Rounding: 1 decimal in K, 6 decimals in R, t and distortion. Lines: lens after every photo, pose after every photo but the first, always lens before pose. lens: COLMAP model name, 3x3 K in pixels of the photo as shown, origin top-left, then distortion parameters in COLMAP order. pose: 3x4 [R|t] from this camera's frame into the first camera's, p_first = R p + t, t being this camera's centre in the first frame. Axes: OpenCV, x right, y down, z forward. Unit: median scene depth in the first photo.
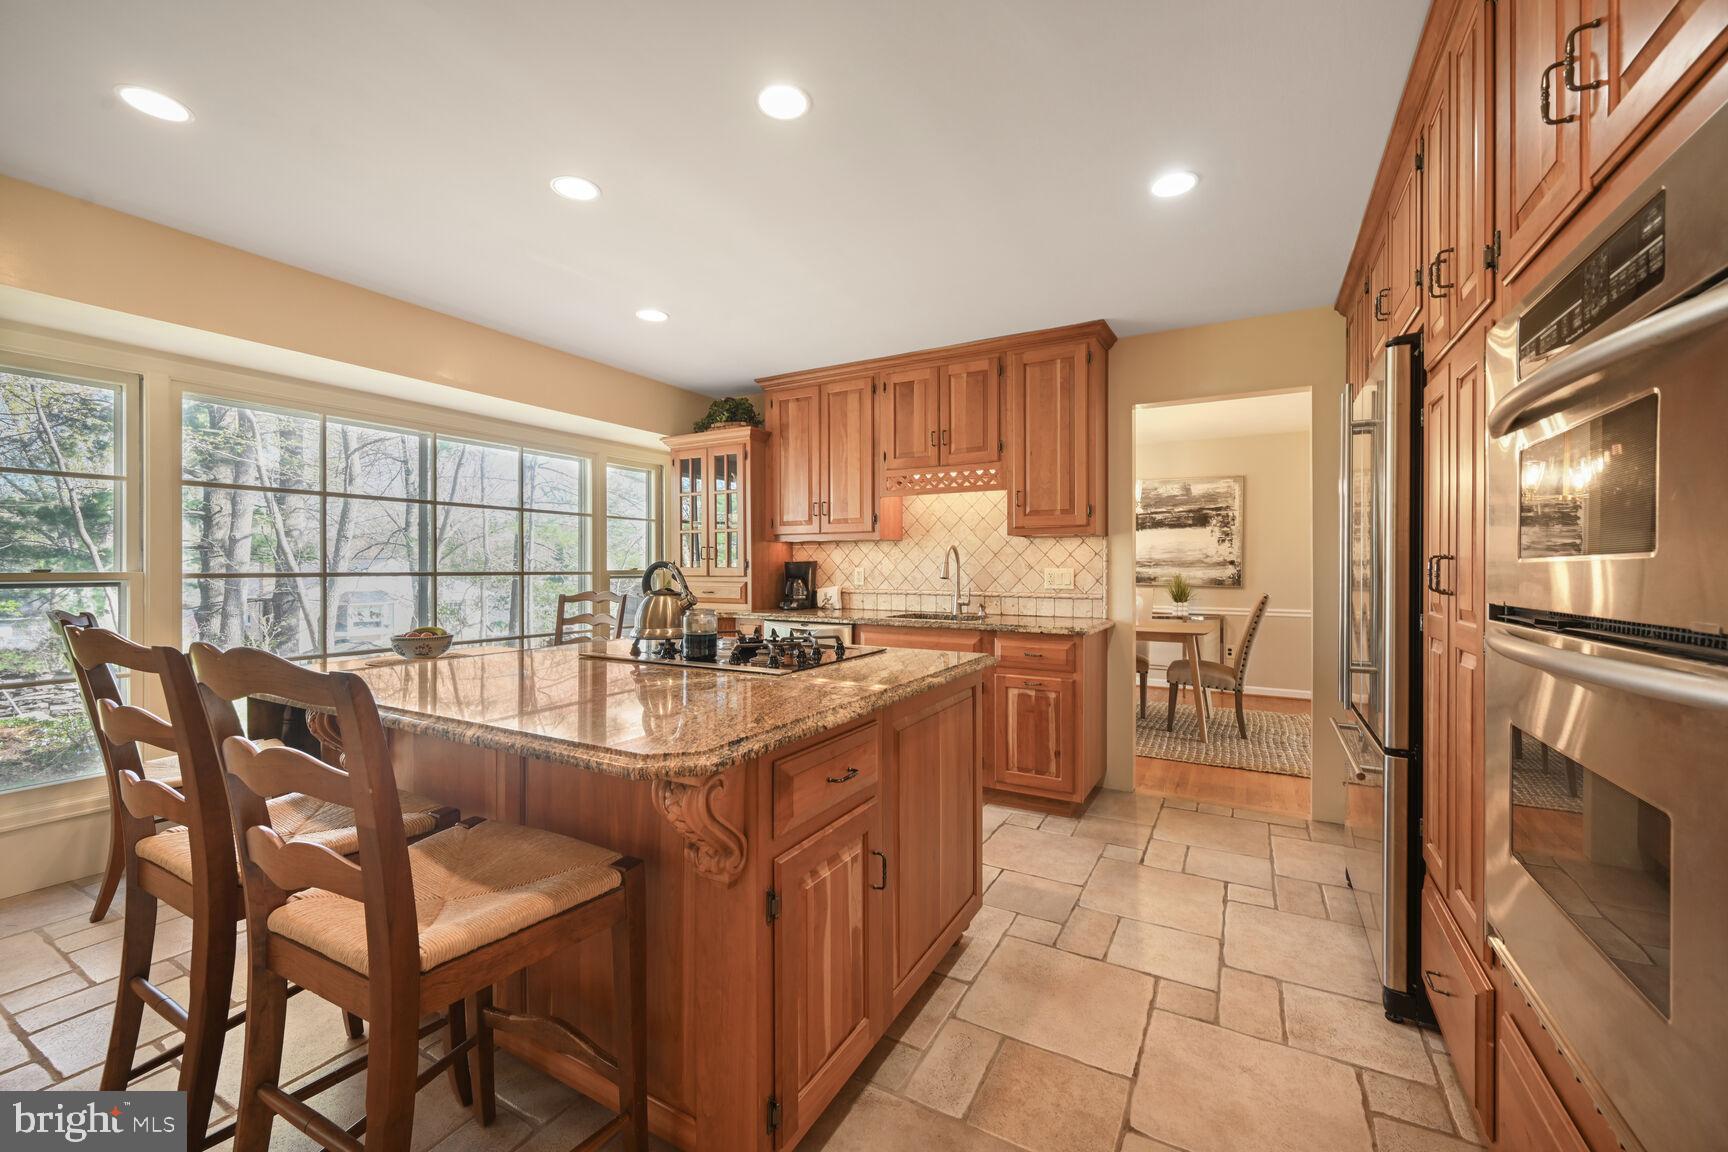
lens RADIAL K [[687.6, 0, 860.8], [0, 687.6, 572.4], [0, 0, 1]] dist [0.001454, -0.000044]
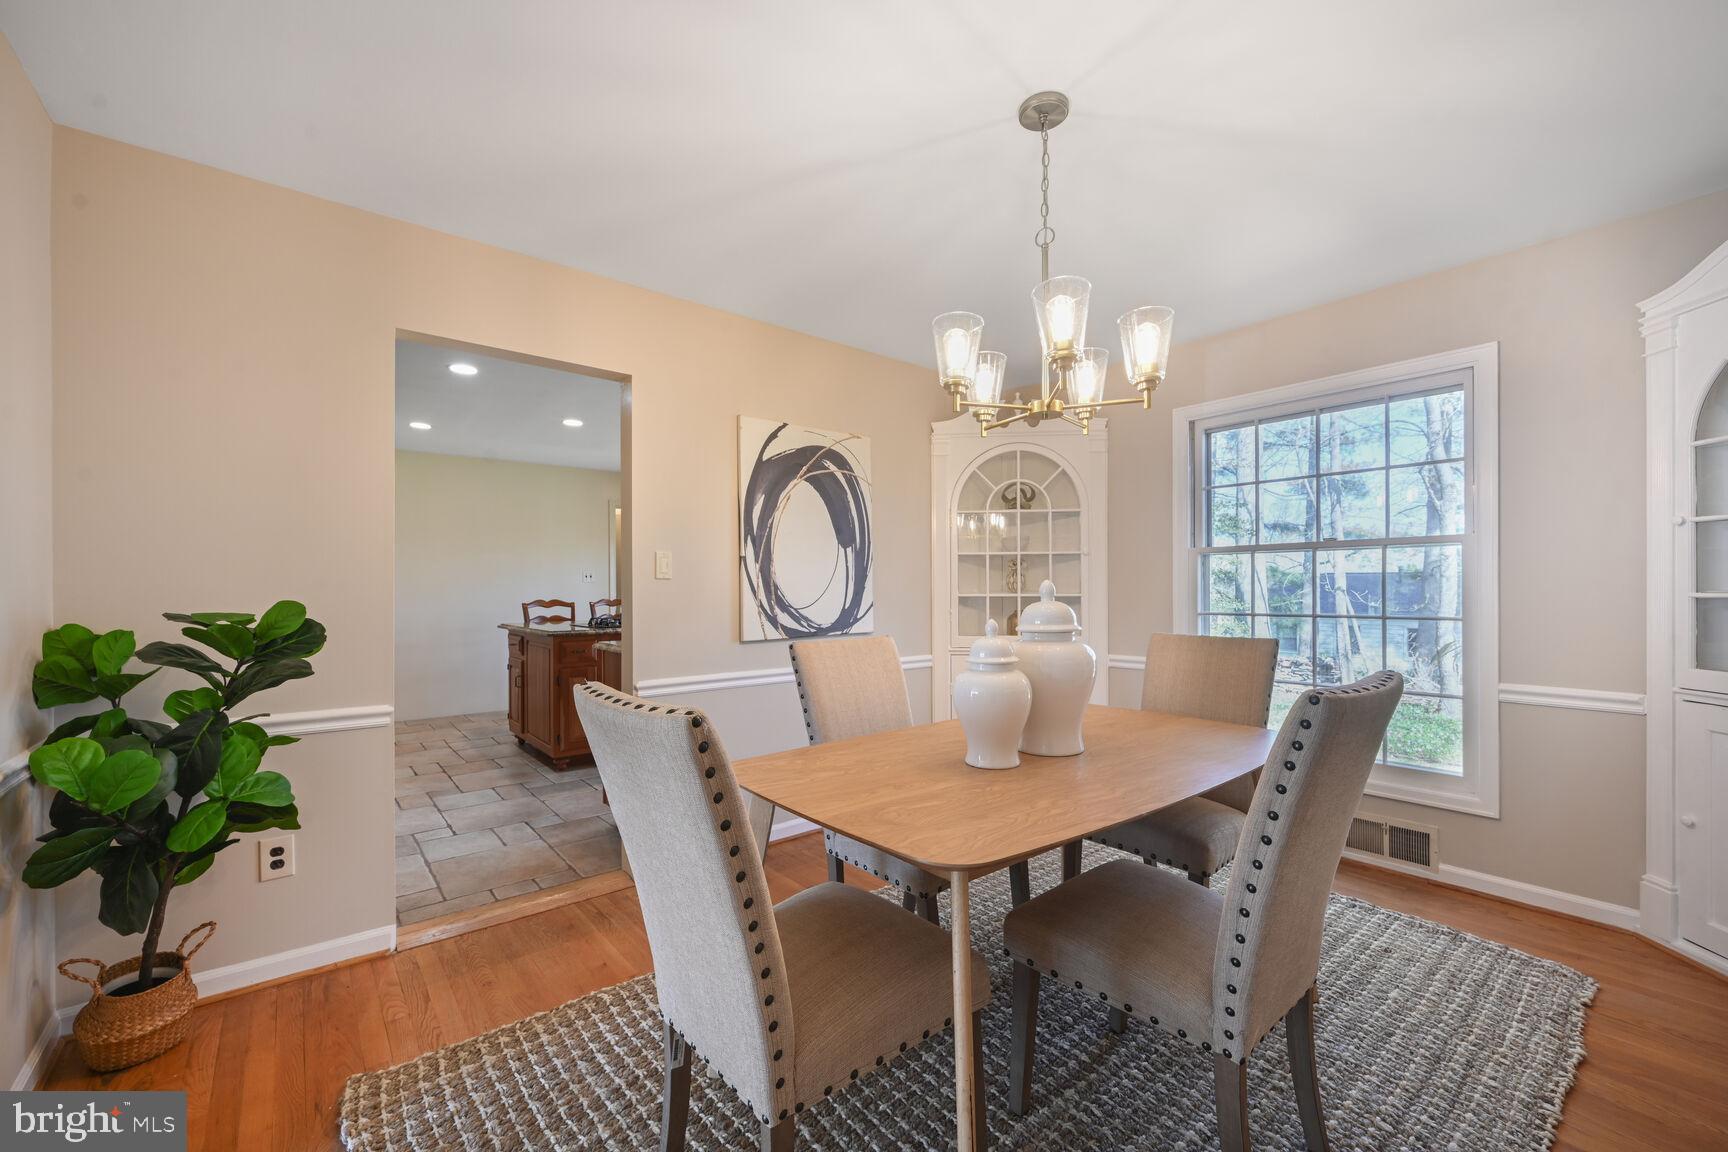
lens RADIAL K [[687.6, 0, 874.5], [0, 687.6, 587.5], [0, 0, 1]] dist [0.001454, -0.000044]
pose [[-0.346298, -0.002315, -0.938122, 0.583655], [-0.002132, 0.999996, -0.001680, -0.004200], [0.938122, 0.001418, -0.346301, 0.867193]]
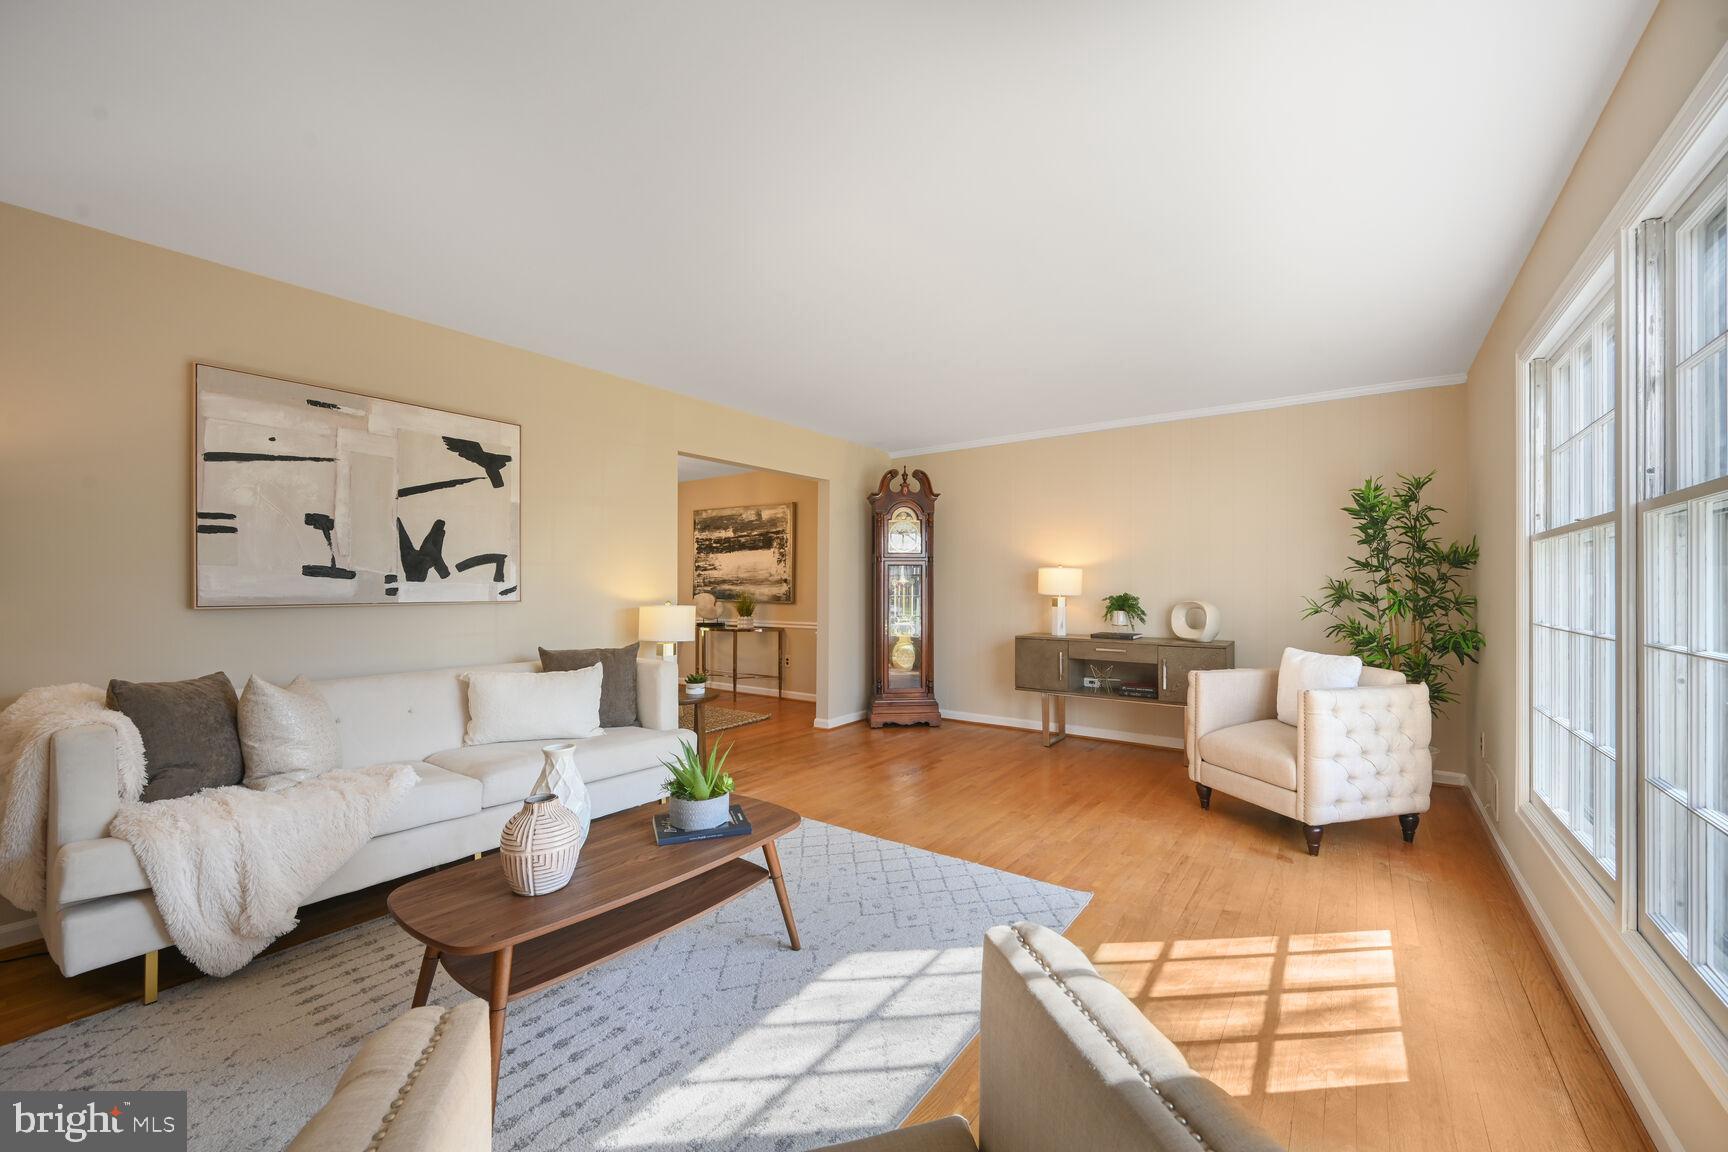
lens RADIAL K [[687.6, 0, 872.7], [0, 687.6, 584.3], [0, 0, 1]] dist [0.001454, -0.000044]
pose [[0.995524, 0.000987, -0.094507, 0.778215], [-0.001909, 0.999951, -0.009670, 0.002014], [0.094493, 0.009807, 0.995477, -0.090878]]
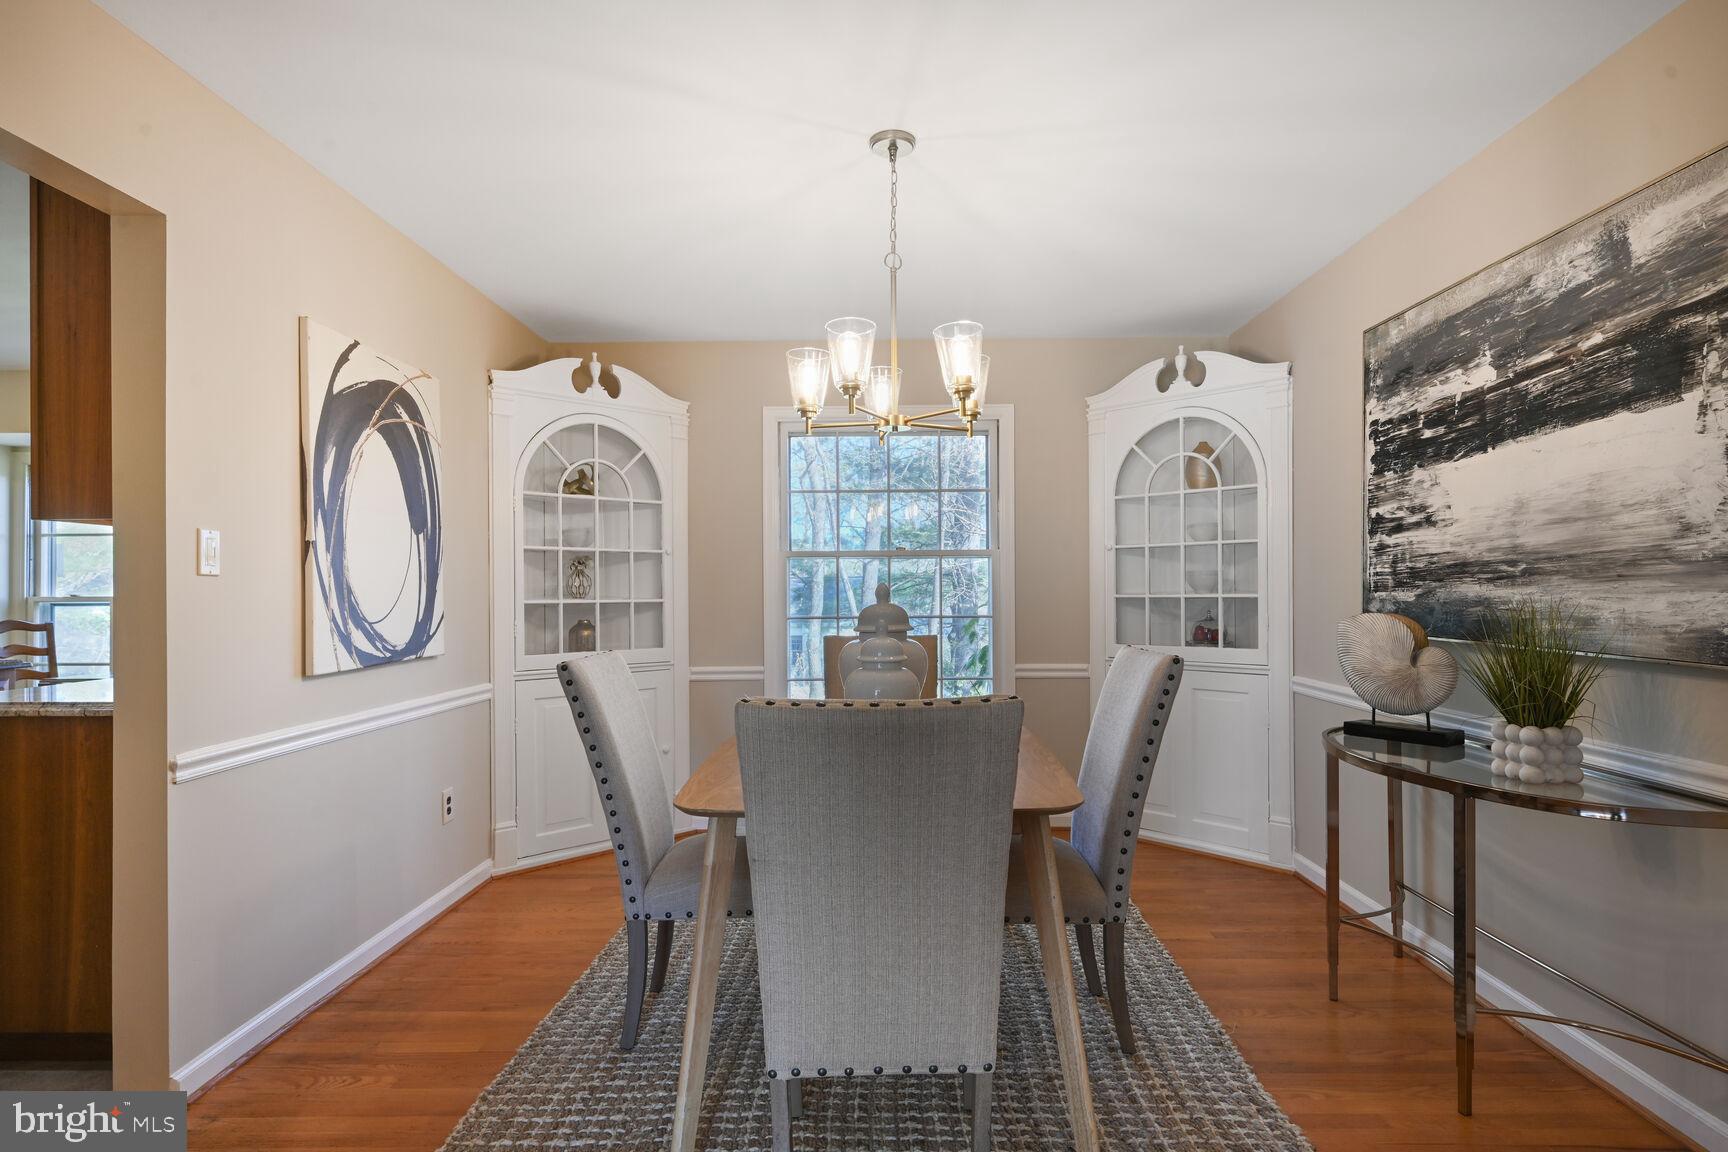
lens RADIAL K [[907.2, 0, 874.6], [0, 907.2, 588.9], [0, 0, 1]] dist [0.003119, 0.001220]
pose [[0.484329, -0.007920, -0.874850, 0.635602], [0.001162, 0.999964, -0.008409, -0.001906], [0.874885, 0.003056, 0.484321, 0.642248]]
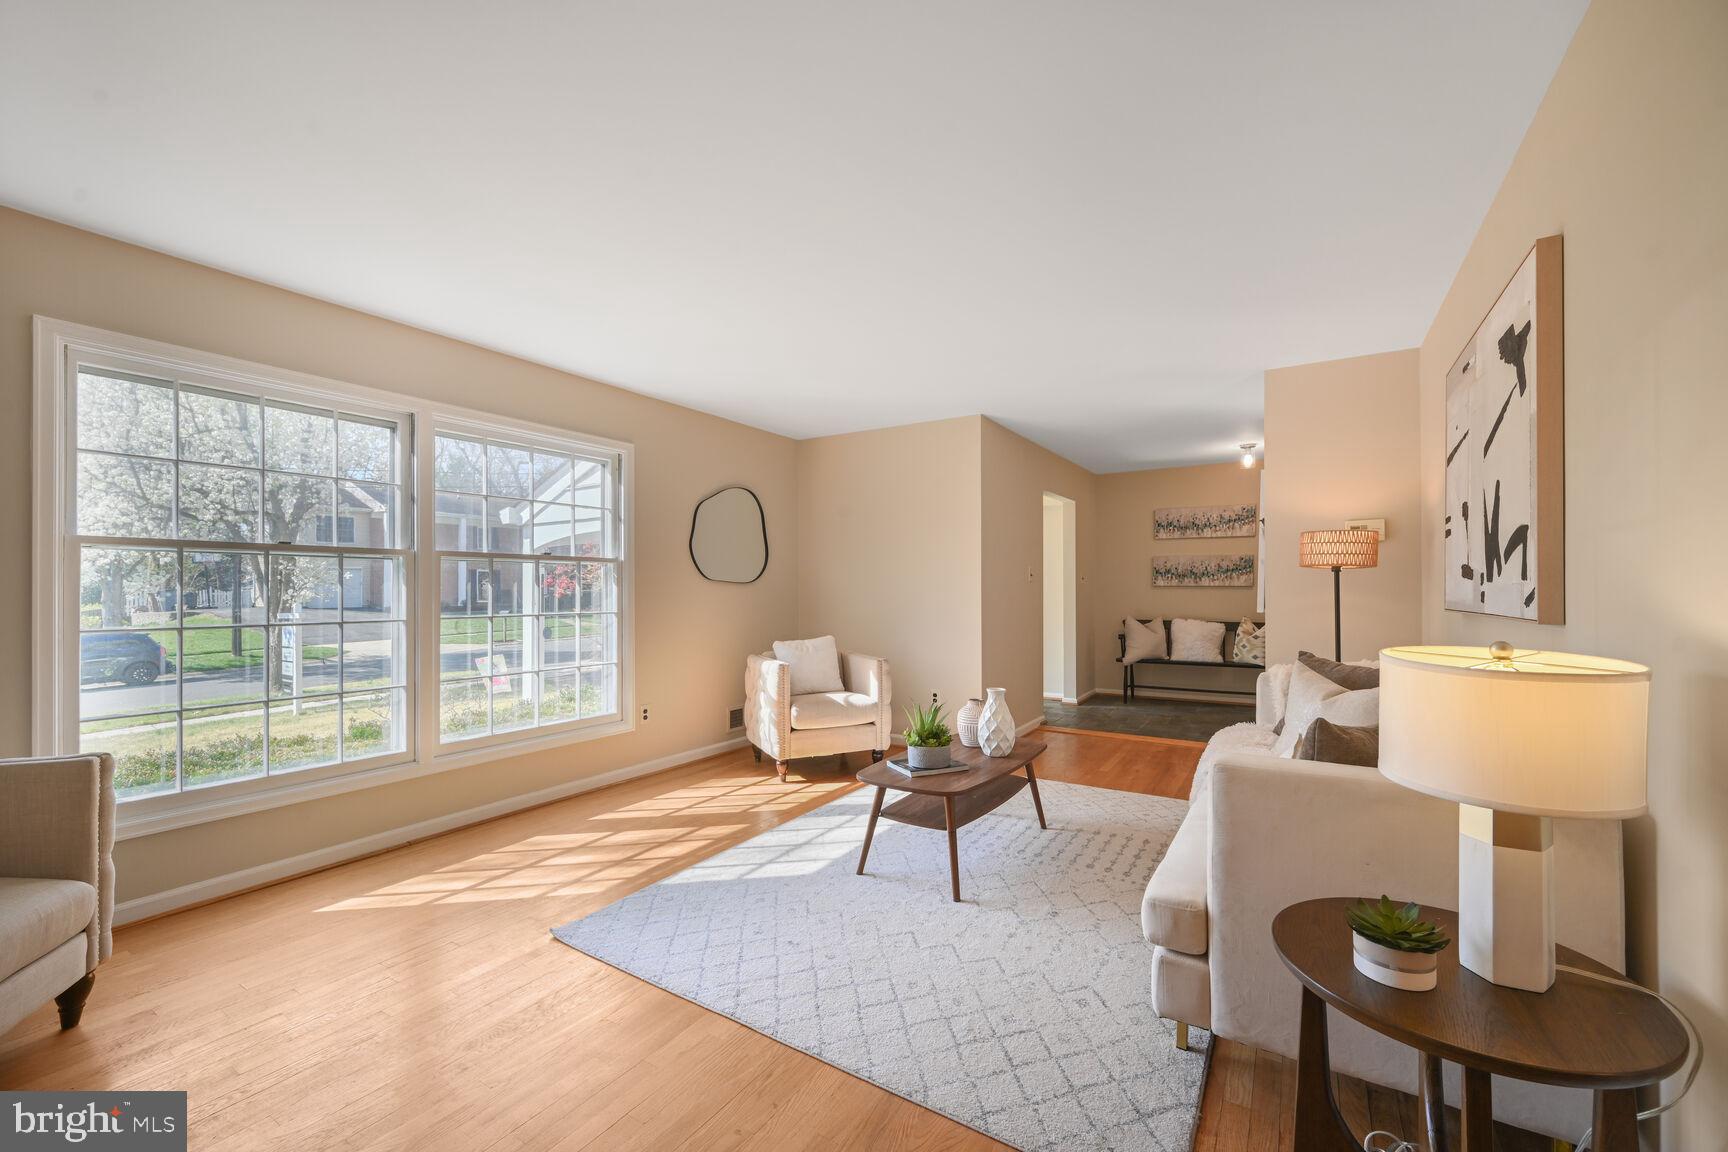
lens RADIAL K [[687.6, 0, 863.6], [0, 687.6, 582.9], [0, 0, 1]] dist [0.001454, -0.000044]
pose [[-0.999138, -0.000254, 0.041519, 0.686058], [-0.000374, 0.999996, -0.002888, -0.002496], [-0.041518, -0.002901, -0.999134, 0.698443]]
